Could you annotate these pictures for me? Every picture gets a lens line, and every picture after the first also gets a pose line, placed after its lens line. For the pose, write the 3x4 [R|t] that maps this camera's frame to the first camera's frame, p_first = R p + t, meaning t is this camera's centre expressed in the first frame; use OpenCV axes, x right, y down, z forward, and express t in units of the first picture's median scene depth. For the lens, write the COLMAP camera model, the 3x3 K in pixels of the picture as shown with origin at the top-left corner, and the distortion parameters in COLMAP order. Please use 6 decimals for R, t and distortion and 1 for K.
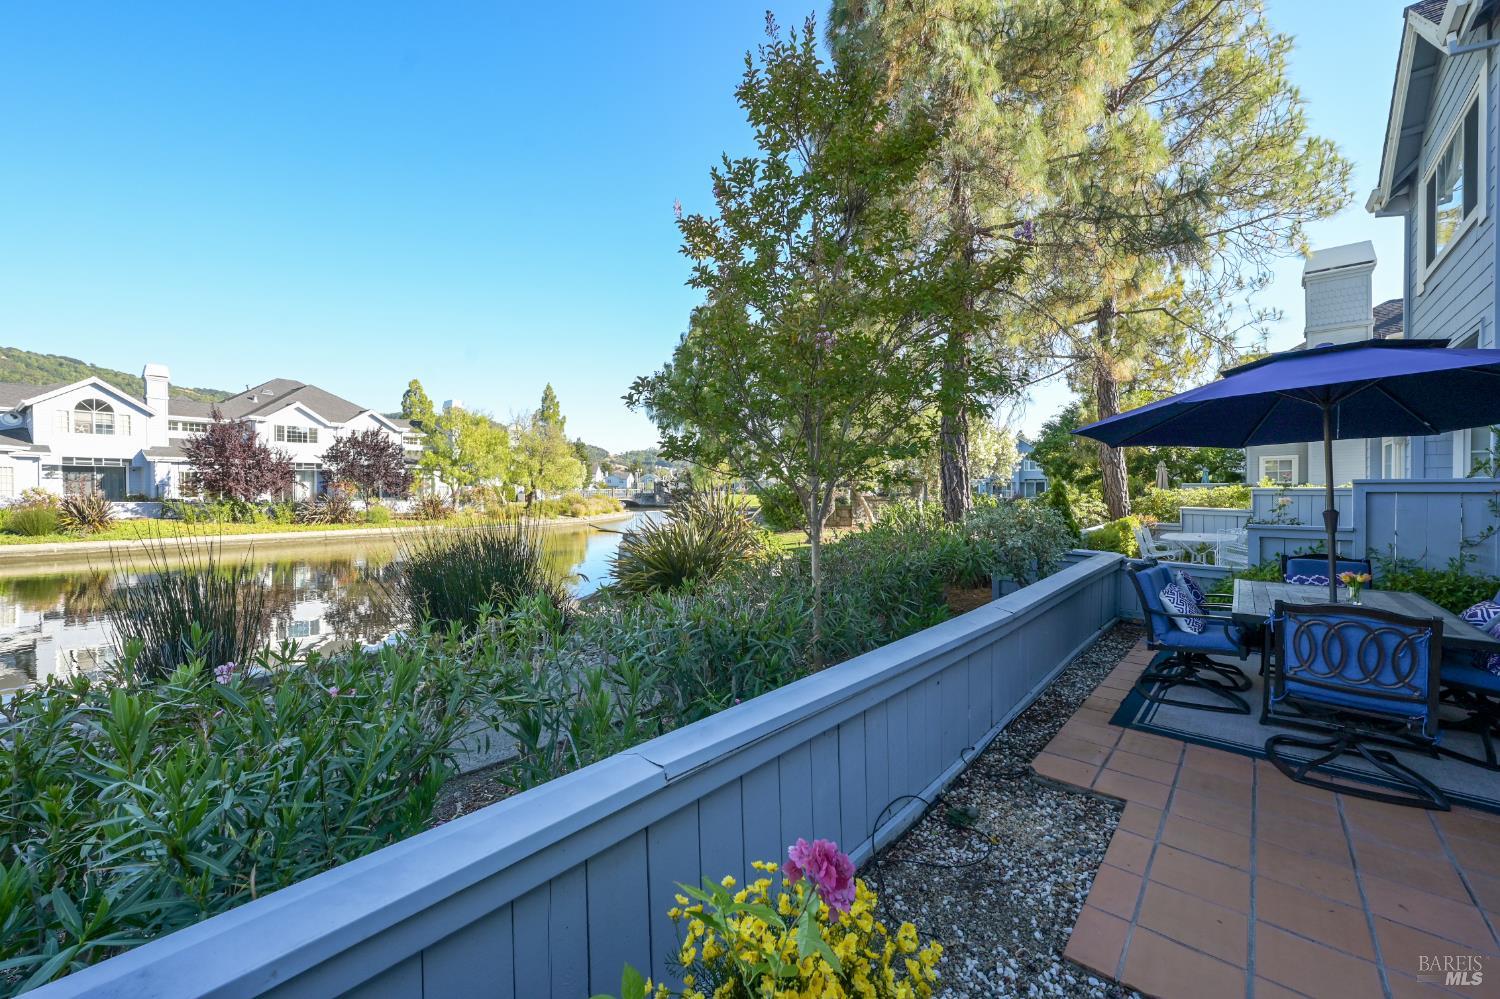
lens RADIAL K [[595.6, 0, 752.0], [0, 595.6, 491.2], [0, 0, 1]] dist [0.000787, -0.000603]
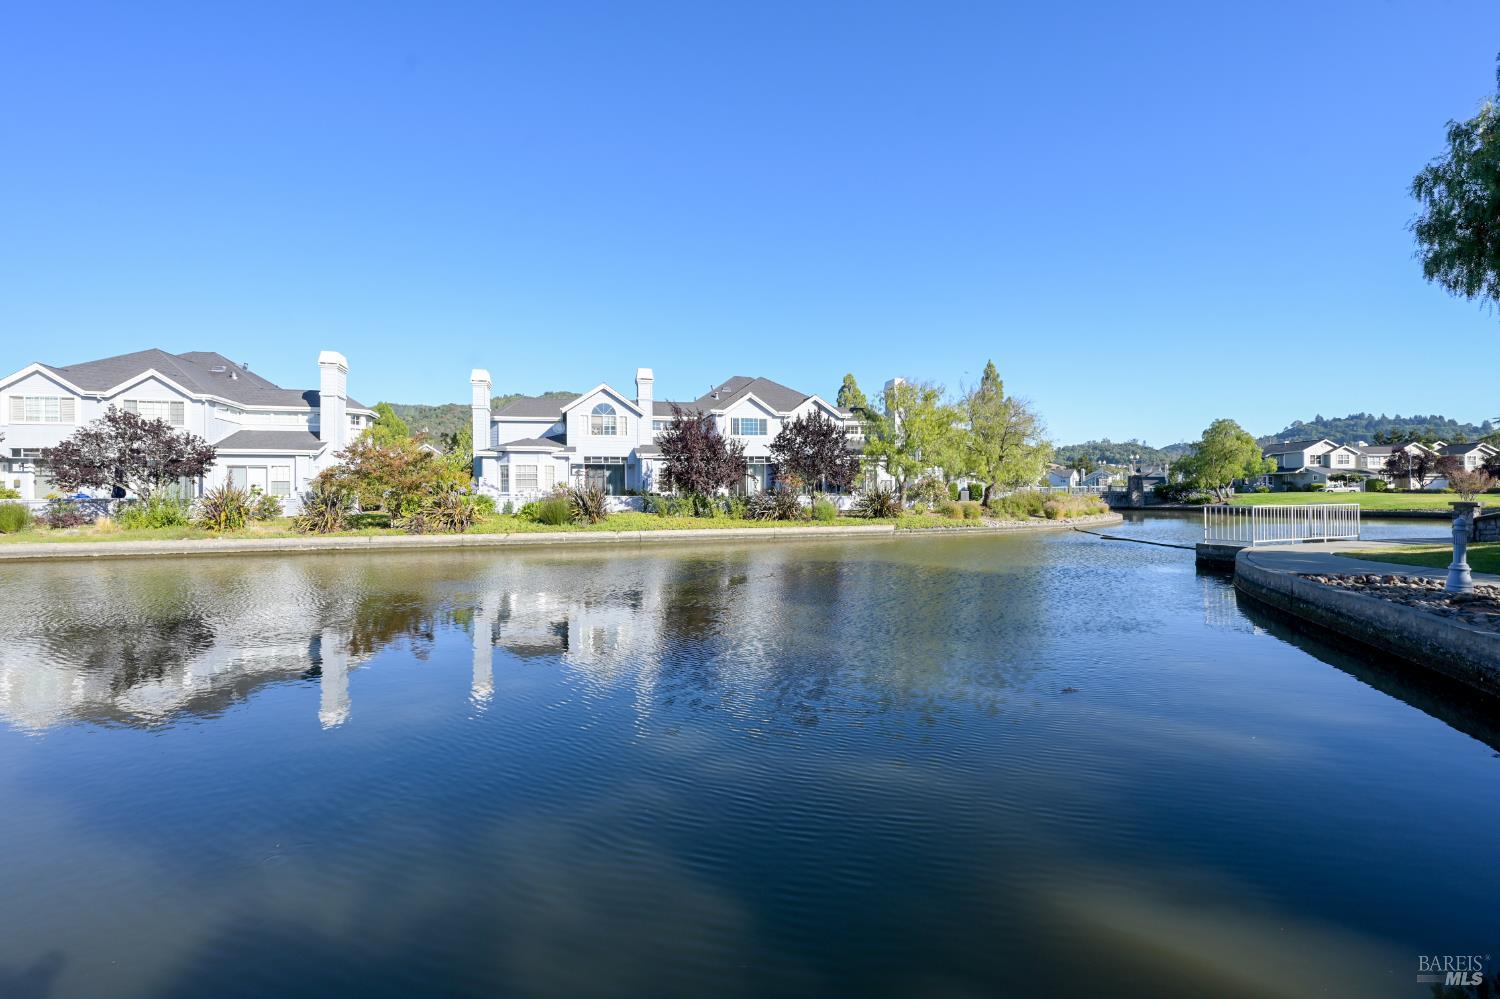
lens RADIAL K [[631.8, 0, 756.9], [0, 631.8, 493.3], [0, 0, 1]] dist [0.000960, 0.000028]
pose [[0.796508, -0.007804, -0.604578, -0.167772], [0.006786, 0.999969, -0.003968, 0.018789], [0.604590, -0.000942, 0.796536, 0.236380]]
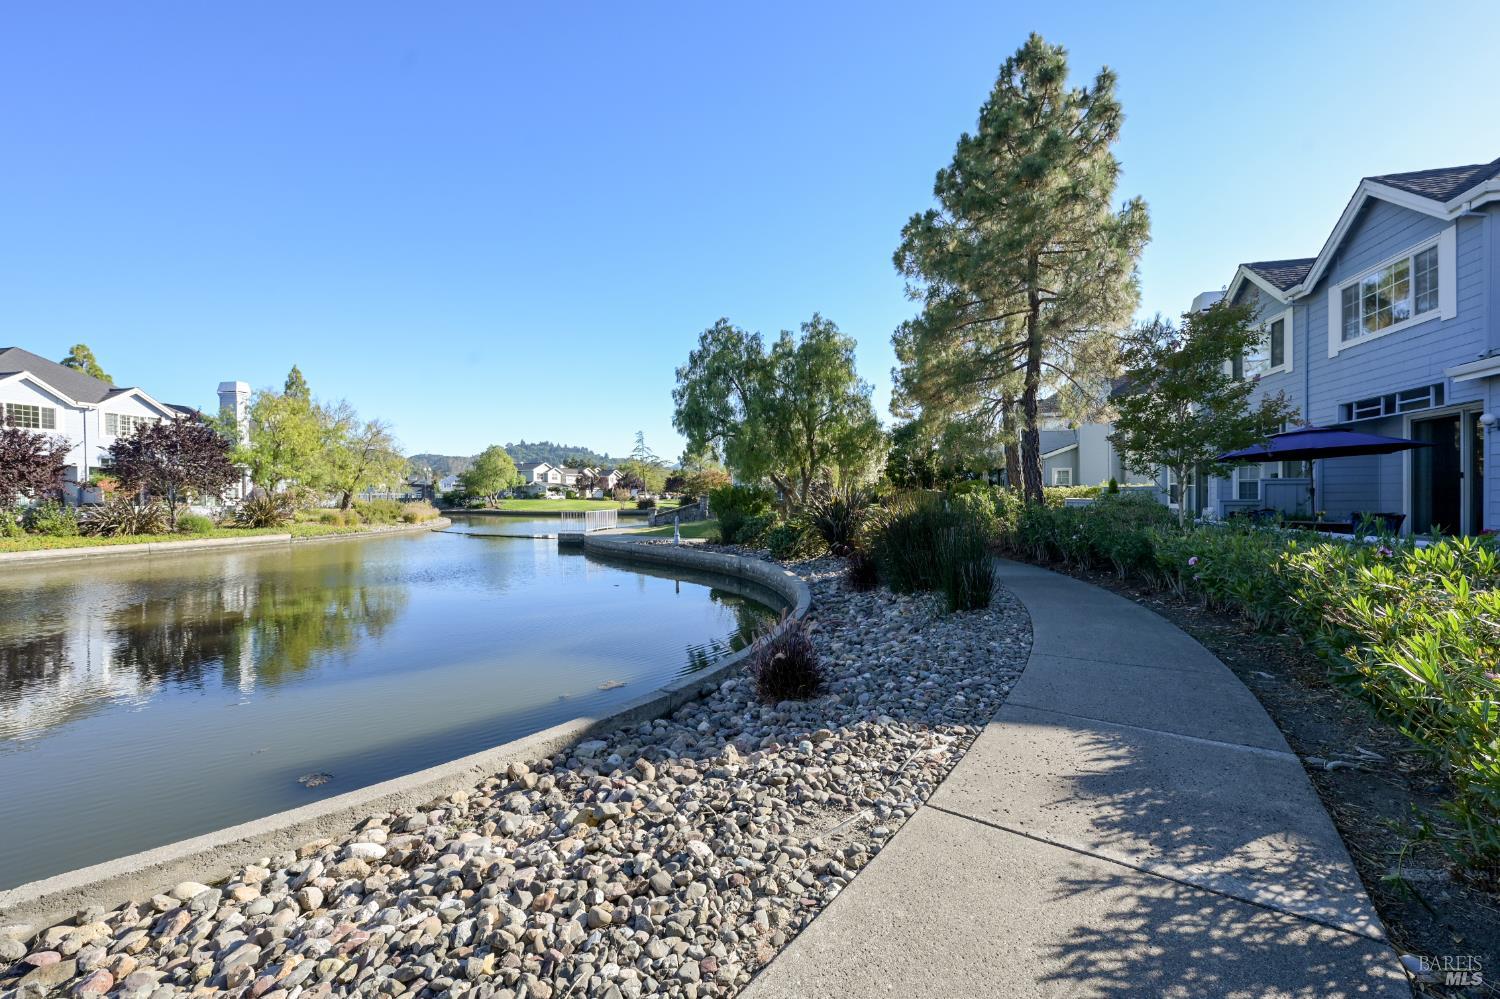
lens RADIAL K [[595.6, 0, 748.8], [0, 595.6, 502.4], [0, 0, 1]] dist [0.000787, -0.000603]
pose [[0.903250, -0.007948, 0.429040, -0.329129], [0.004096, 0.999943, 0.009901, 0.007795], [-0.429094, -0.007186, 0.903231, -0.044557]]
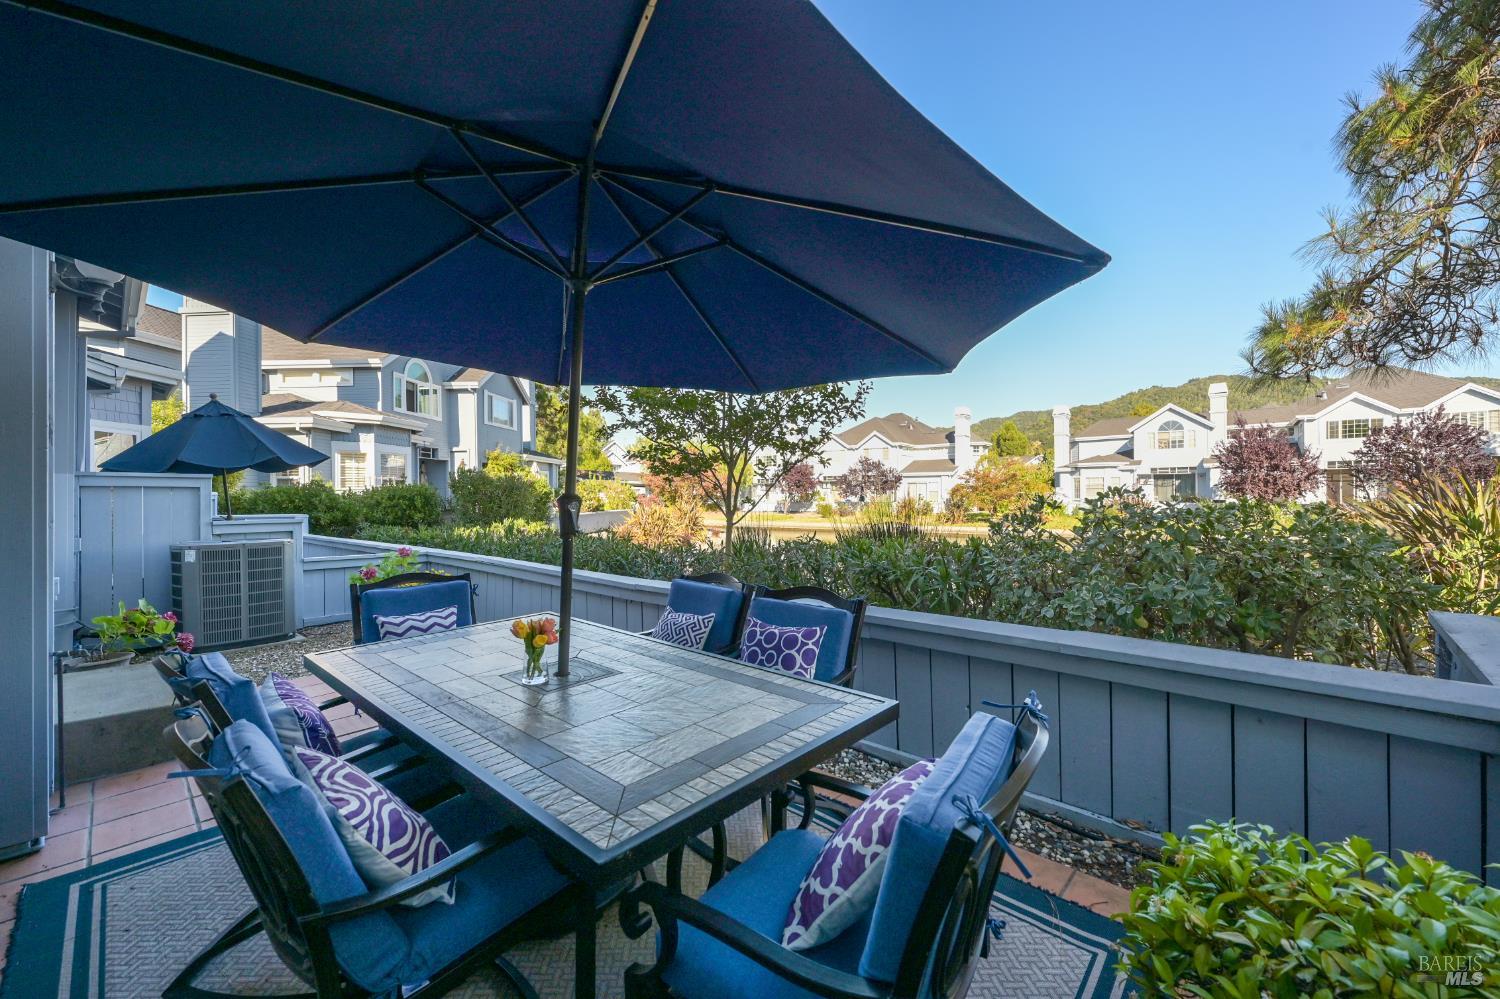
lens RADIAL K [[595.6, 0, 746.1], [0, 595.6, 493.7], [0, 0, 1]] dist [0.000787, -0.000603]
pose [[-0.039134, -0.007838, -0.999203, 0.186745], [0.002861, 0.999964, -0.007956, 0.006511], [0.999230, -0.003170, -0.039110, 0.153739]]
